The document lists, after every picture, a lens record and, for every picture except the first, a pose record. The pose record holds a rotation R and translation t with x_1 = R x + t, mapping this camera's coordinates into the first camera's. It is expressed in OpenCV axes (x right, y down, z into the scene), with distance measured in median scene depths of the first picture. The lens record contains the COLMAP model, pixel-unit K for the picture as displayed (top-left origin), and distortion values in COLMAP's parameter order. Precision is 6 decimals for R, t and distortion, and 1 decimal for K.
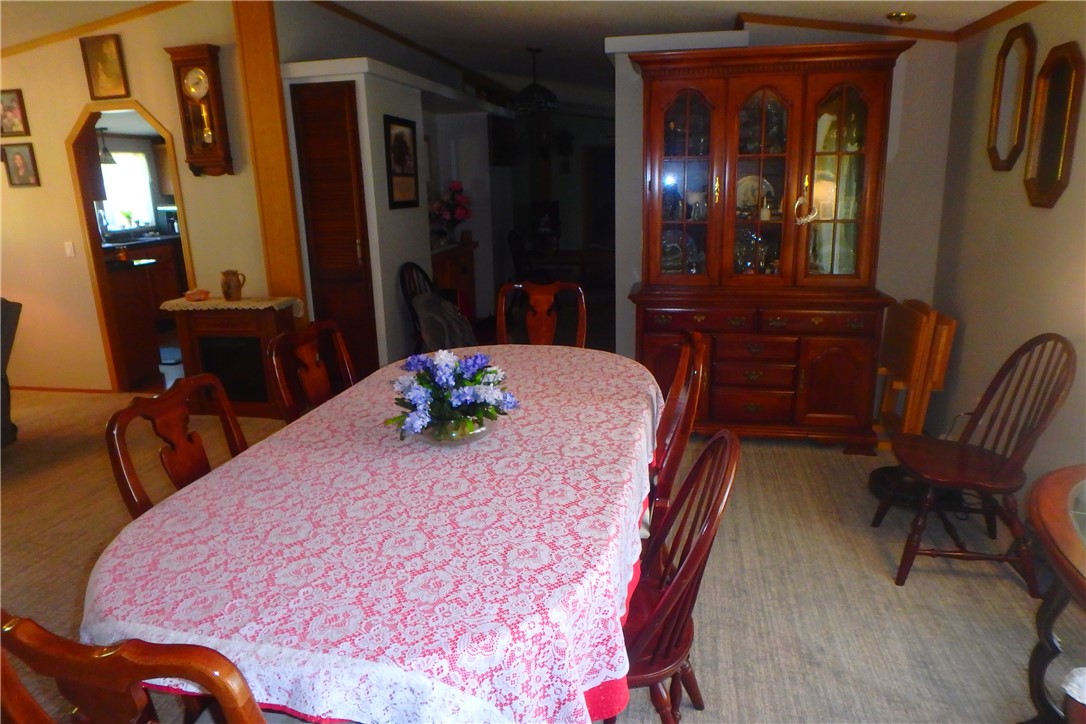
lens RADIAL K [[661.3, 0, 546.1], [0, 661.3, 356.3], [0, 0, 1]] dist [-0.043971, 0.010895]
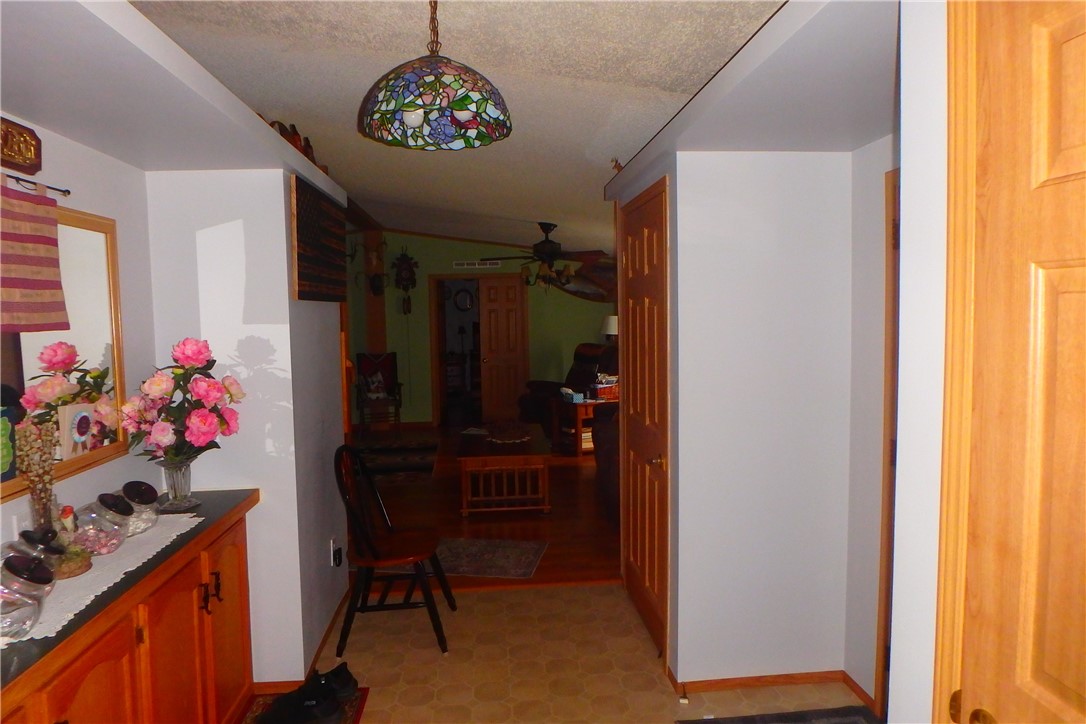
lens RADIAL K [[661.3, 0, 538.0], [0, 661.3, 359.1], [0, 0, 1]] dist [-0.043971, 0.010895]
pose [[0.962495, -0.013494, 0.270965, -0.025972], [0.066456, 0.980061, -0.187253, -0.092603], [-0.263036, 0.198238, 0.944200, 0.319836]]
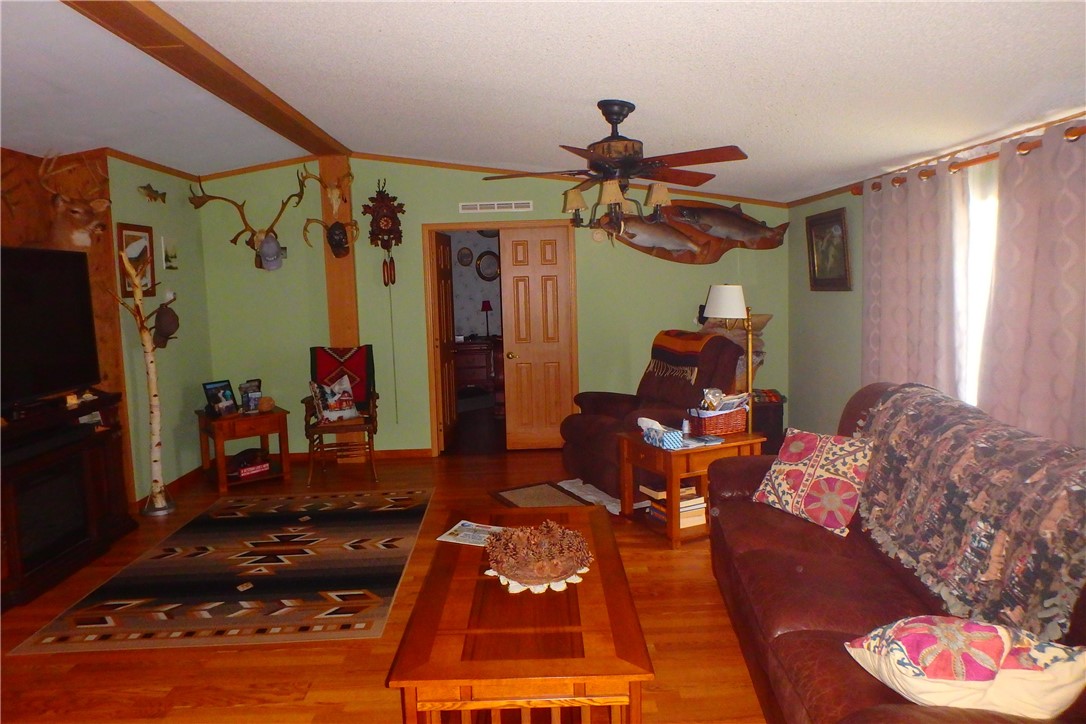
lens RADIAL K [[673.7, 0, 546.2], [0, 673.7, 353.9], [0, 0, 1]] dist [-0.051225, -0.002838]
pose [[0.975732, -0.026586, 0.217348, 0.035785], [0.061760, 0.985715, -0.156688, -0.155768], [-0.210078, 0.166309, 0.963436, 0.553566]]
